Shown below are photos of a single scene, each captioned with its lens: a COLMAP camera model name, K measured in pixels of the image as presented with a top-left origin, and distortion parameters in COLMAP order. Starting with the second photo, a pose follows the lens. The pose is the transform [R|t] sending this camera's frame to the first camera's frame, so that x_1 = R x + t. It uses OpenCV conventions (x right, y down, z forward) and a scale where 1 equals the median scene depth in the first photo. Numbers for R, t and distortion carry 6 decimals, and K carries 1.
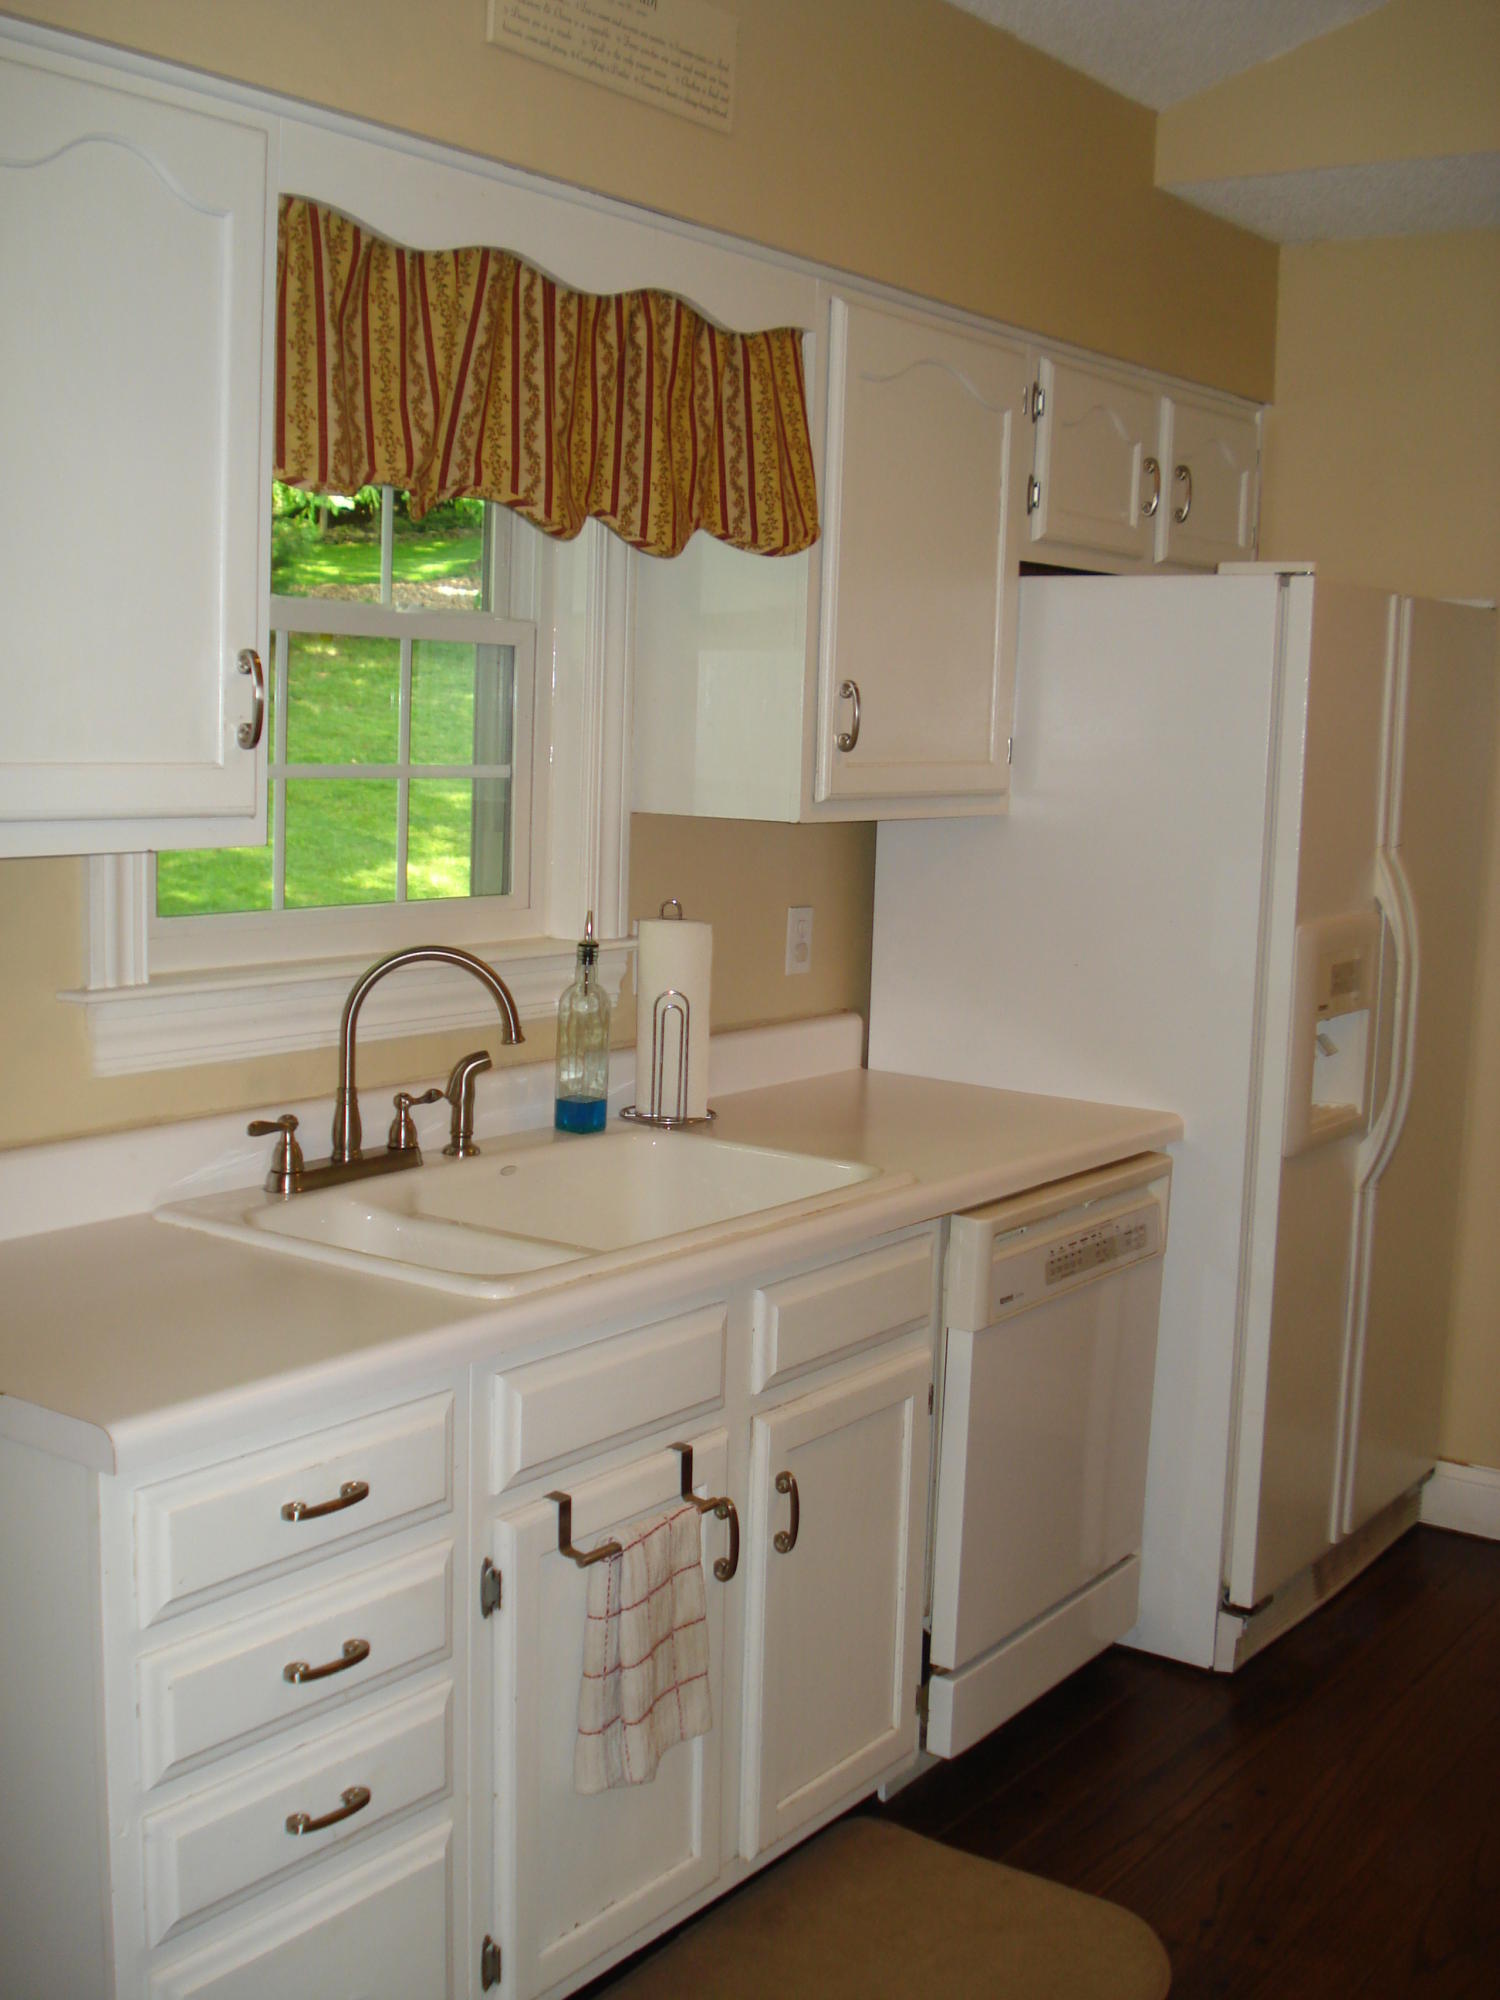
lens RADIAL K [[2264.4, 0, 738.1], [0, 2264.4, 997.7], [0, 0, 1]] dist [-0.081602, -0.032696]
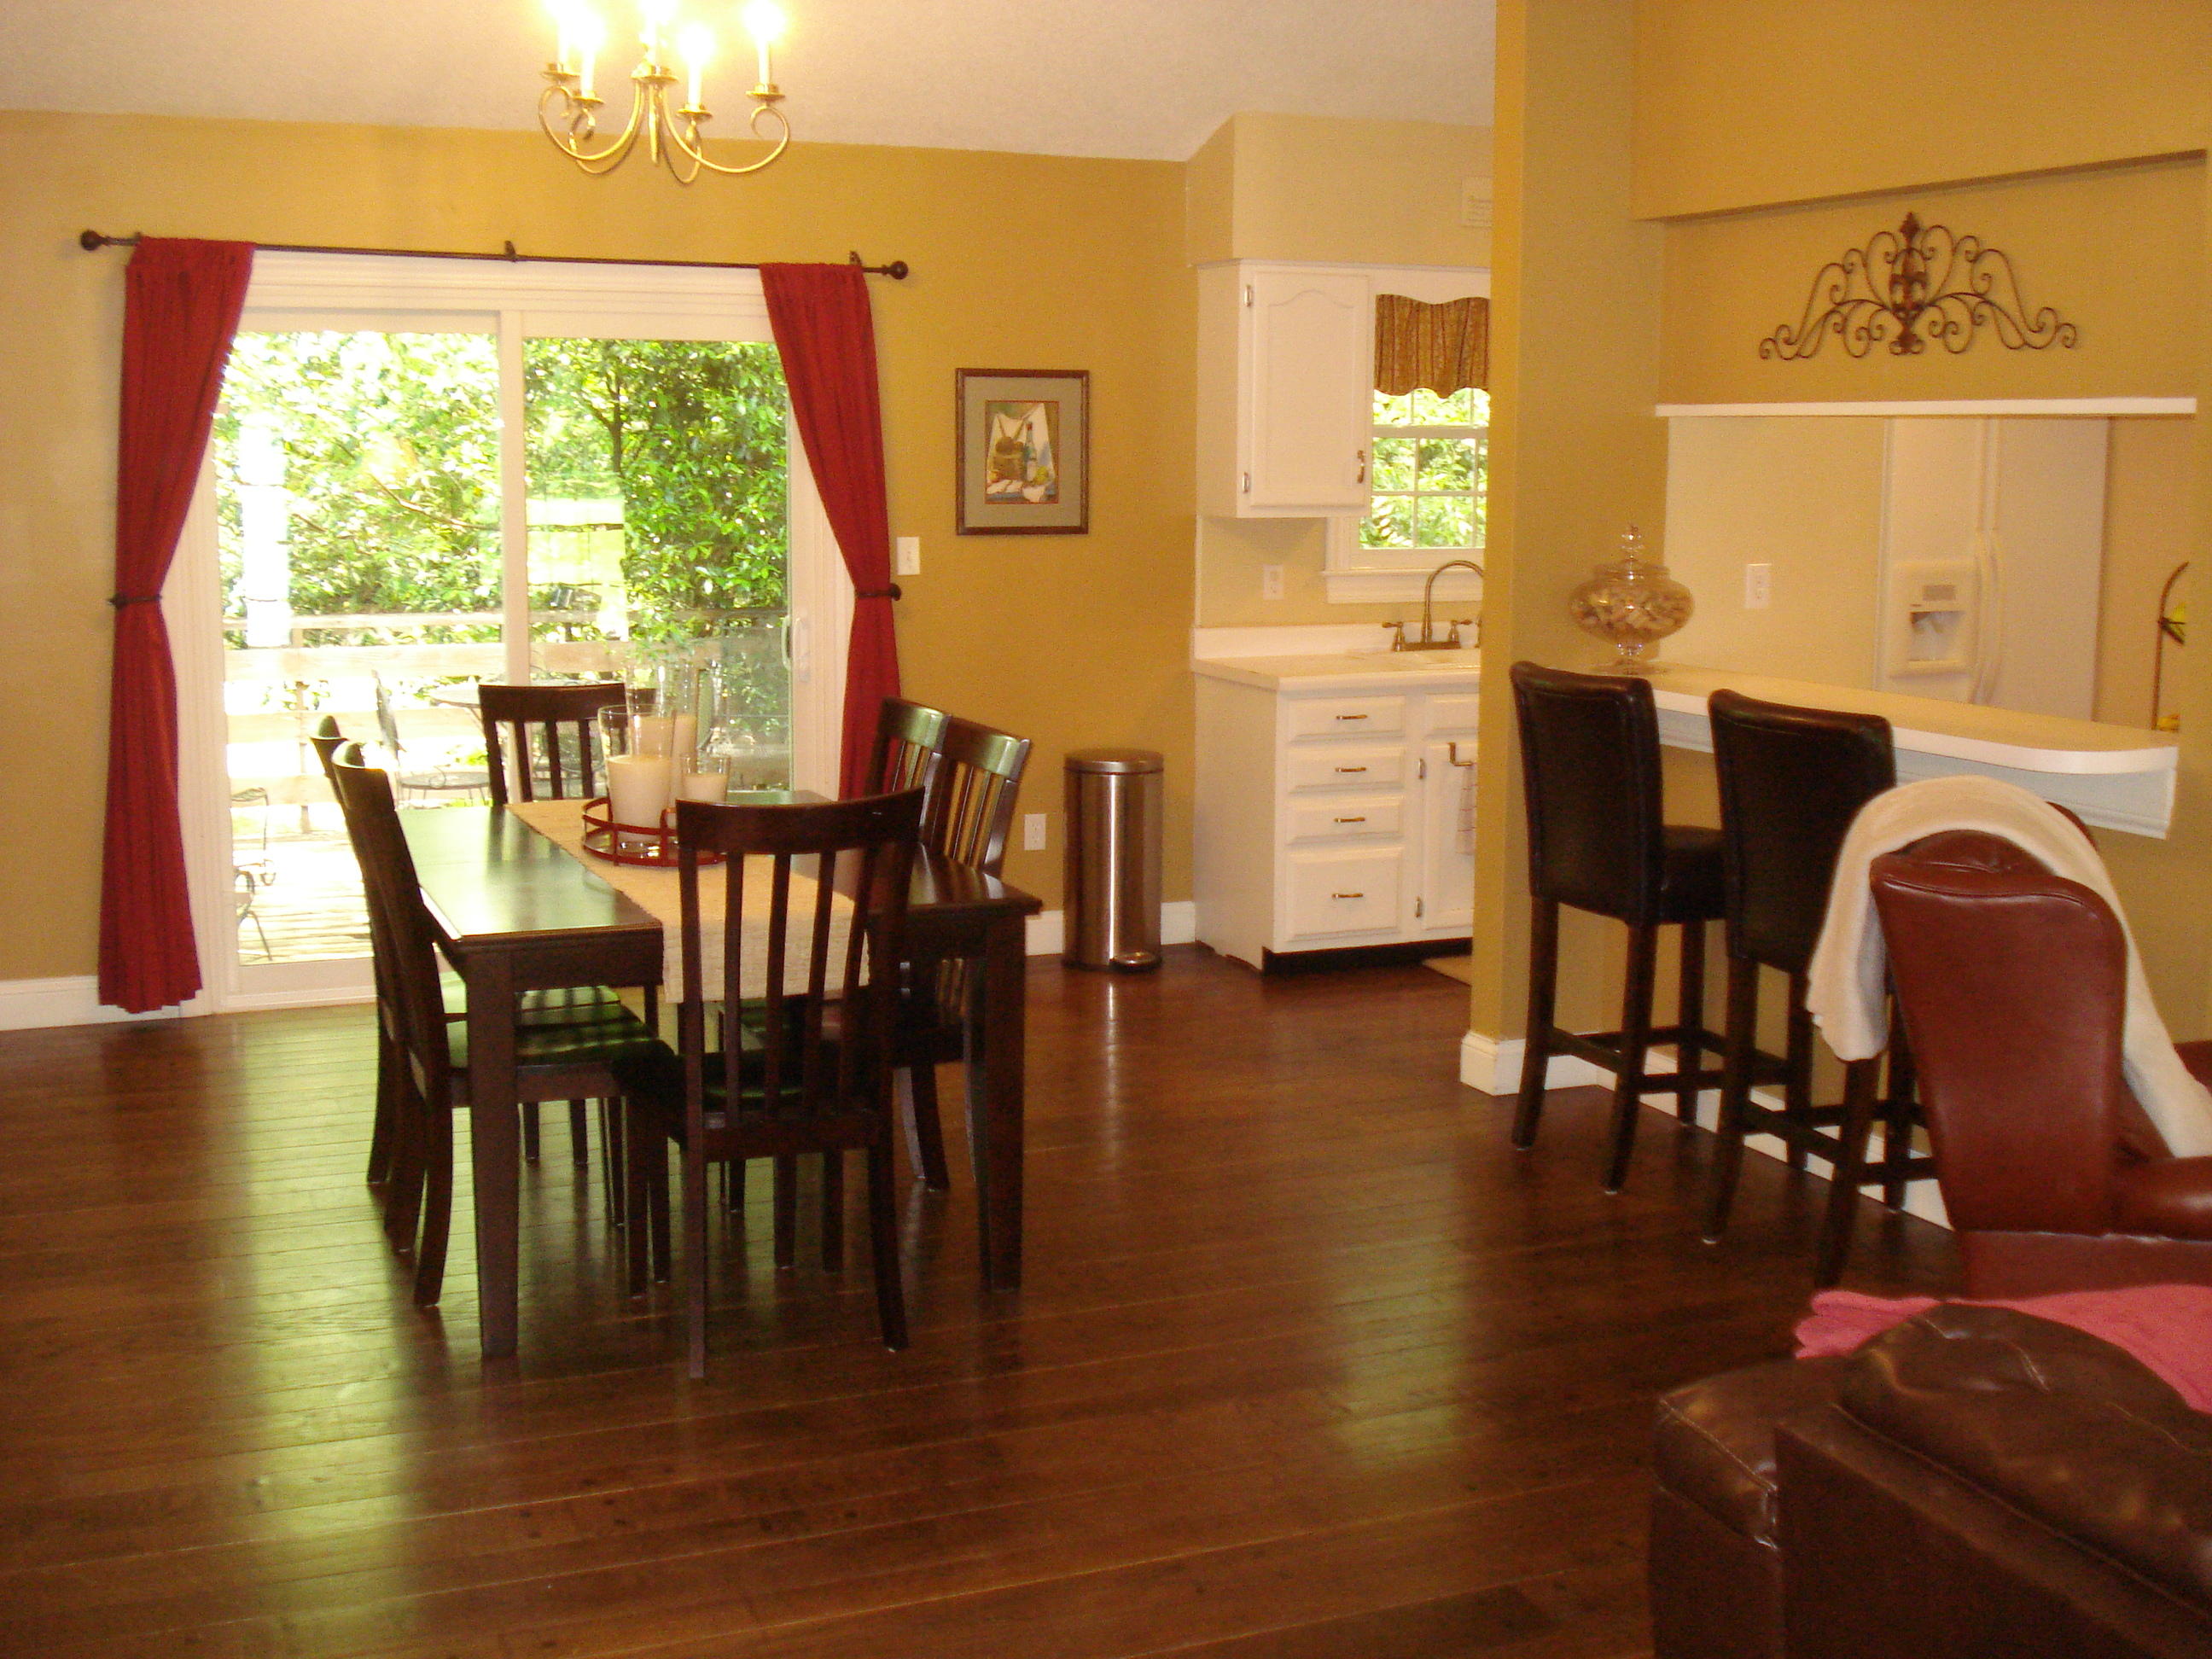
lens RADIAL K [[2504.5, 0, 1106.0], [0, 2504.5, 829.5], [0, 0, 1]] dist [-0.081602, -0.032696]
pose [[0.843038, 0.058475, -0.534666, 1.207999], [-0.050331, 0.998287, 0.029821, 0.248636], [0.535494, 0.001770, 0.844537, -1.843016]]
